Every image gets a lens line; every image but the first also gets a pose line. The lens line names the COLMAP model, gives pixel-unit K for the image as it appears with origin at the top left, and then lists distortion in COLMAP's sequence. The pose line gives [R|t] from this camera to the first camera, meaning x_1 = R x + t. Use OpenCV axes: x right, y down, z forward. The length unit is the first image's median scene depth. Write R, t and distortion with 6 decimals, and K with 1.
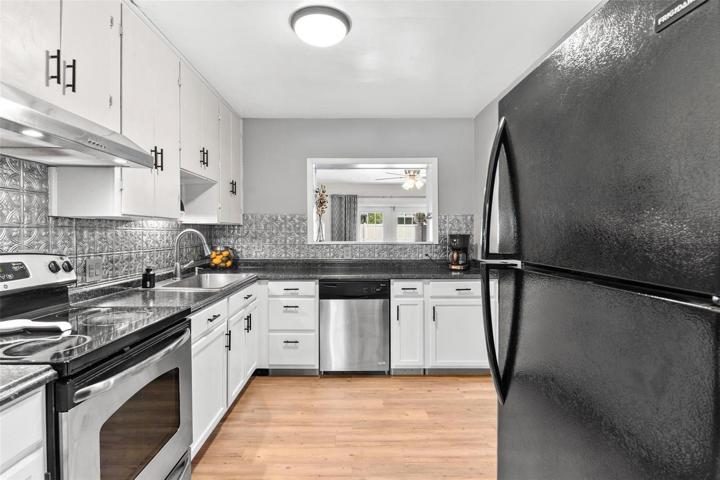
lens RADIAL K [[356.6, 0, 357.8], [0, 356.6, 230.4], [0, 0, 1]] dist [-0.000670, -0.000620]
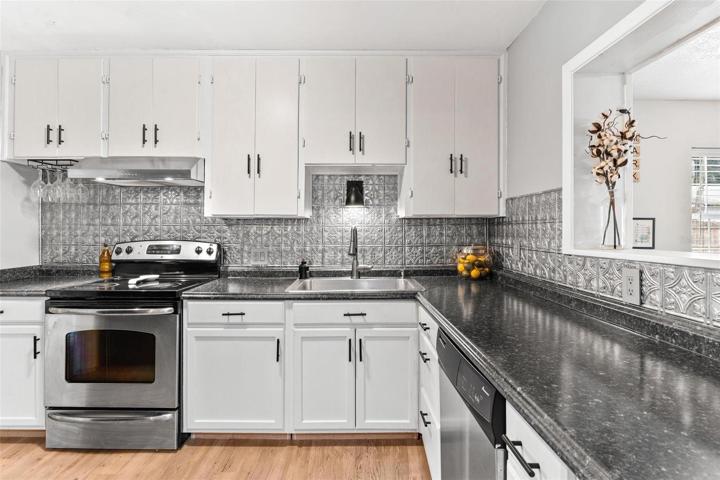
lens RADIAL K [[356.6, 0, 357.8], [0, 356.6, 230.4], [0, 0, 1]] dist [-0.000670, -0.000620]
pose [[-0.008323, -0.008146, -0.999932, 0.517037], [0.004462, 0.999957, -0.008184, 0.021193], [0.999955, -0.004530, -0.008286, 1.190613]]
